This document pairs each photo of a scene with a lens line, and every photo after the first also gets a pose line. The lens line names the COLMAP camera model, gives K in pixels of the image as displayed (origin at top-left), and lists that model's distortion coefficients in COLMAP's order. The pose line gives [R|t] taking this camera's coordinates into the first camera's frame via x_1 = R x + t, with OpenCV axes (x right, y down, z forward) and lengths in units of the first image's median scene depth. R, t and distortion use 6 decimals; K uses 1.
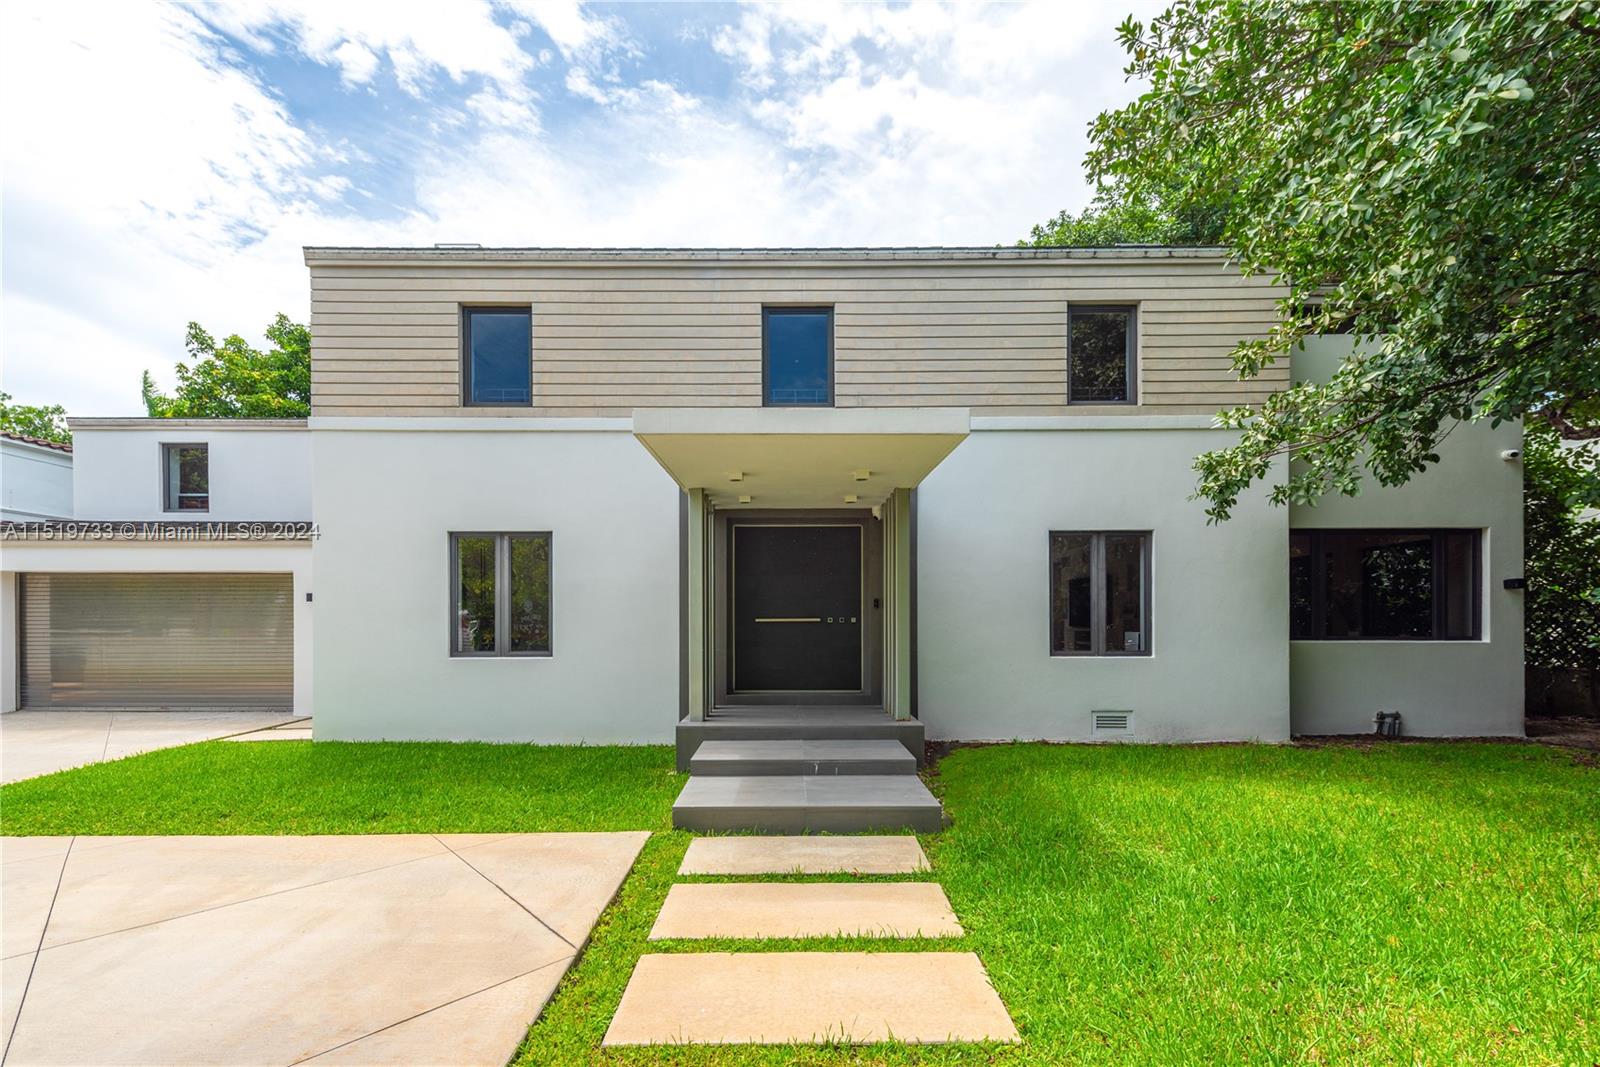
lens RADIAL K [[681.9, 0, 794.9], [0, 681.9, 606.6], [0, 0, 1]] dist [0.001547, 0.000015]
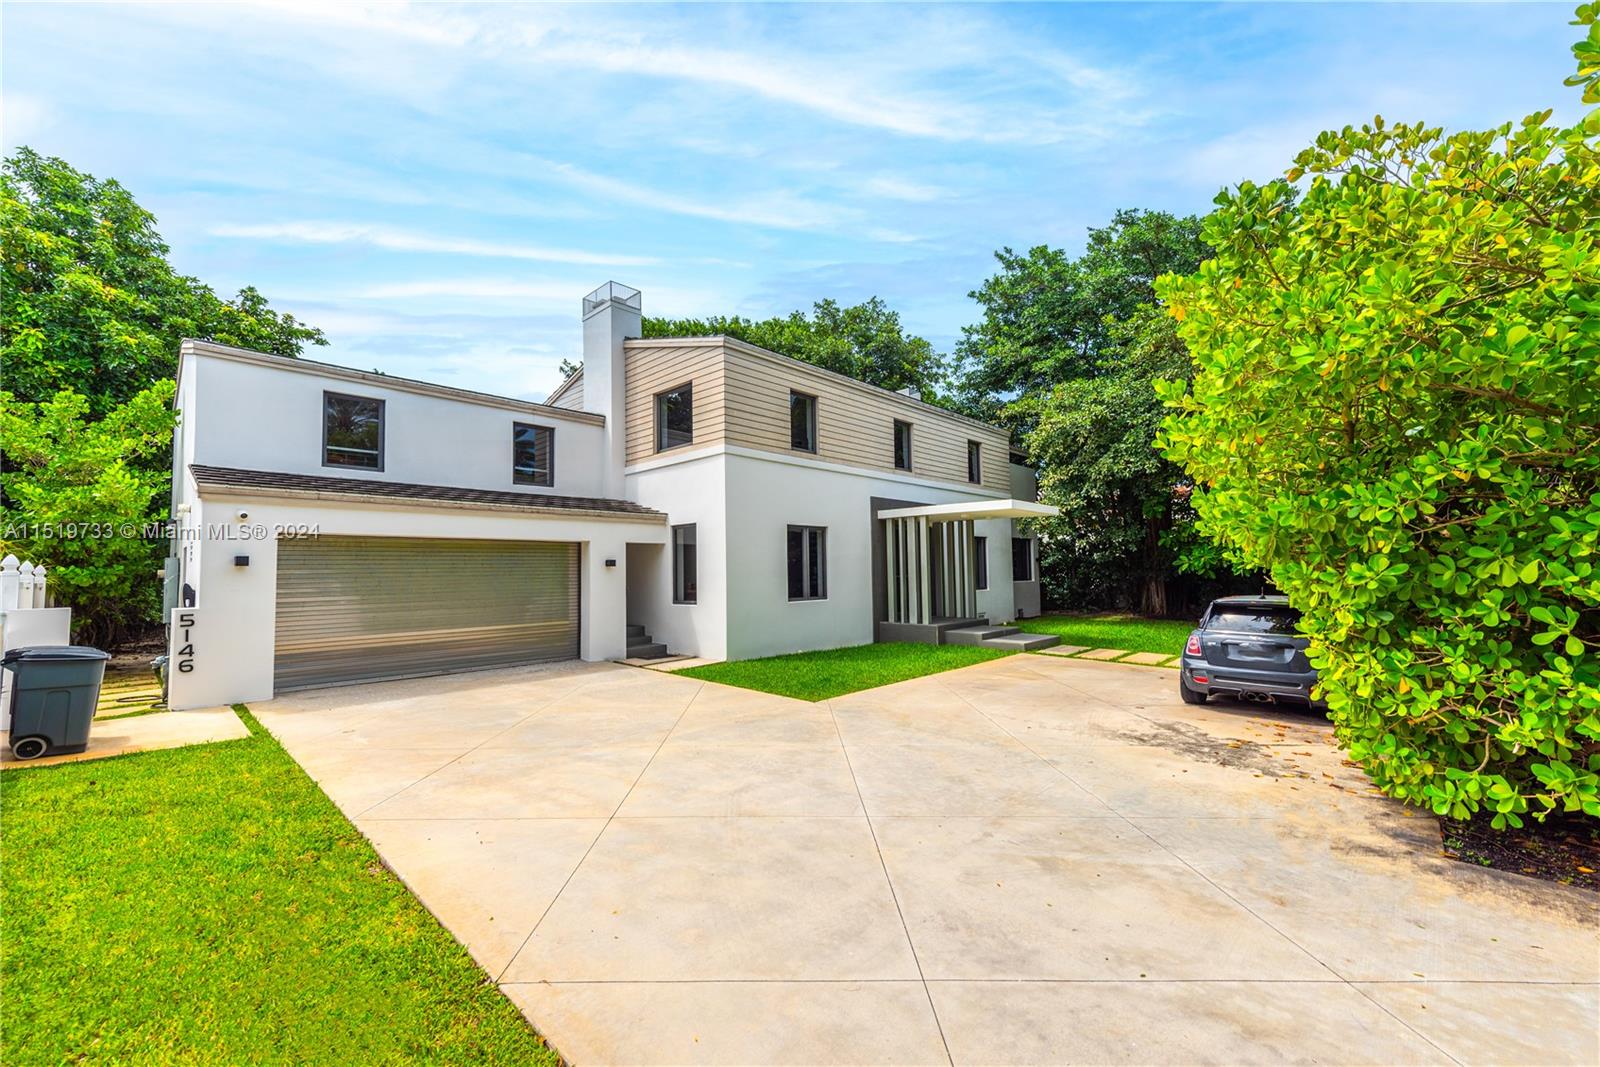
lens RADIAL K [[628.5, 0, 800.0], [0, 628.5, 533.5], [0, 0, 1]] dist [-0.000335, -0.000043]
pose [[0.651605, 0.042323, 0.757377, -0.742162], [0.008290, 0.997985, -0.062901, 0.003705], [-0.758513, 0.047265, 0.649941, 0.002790]]
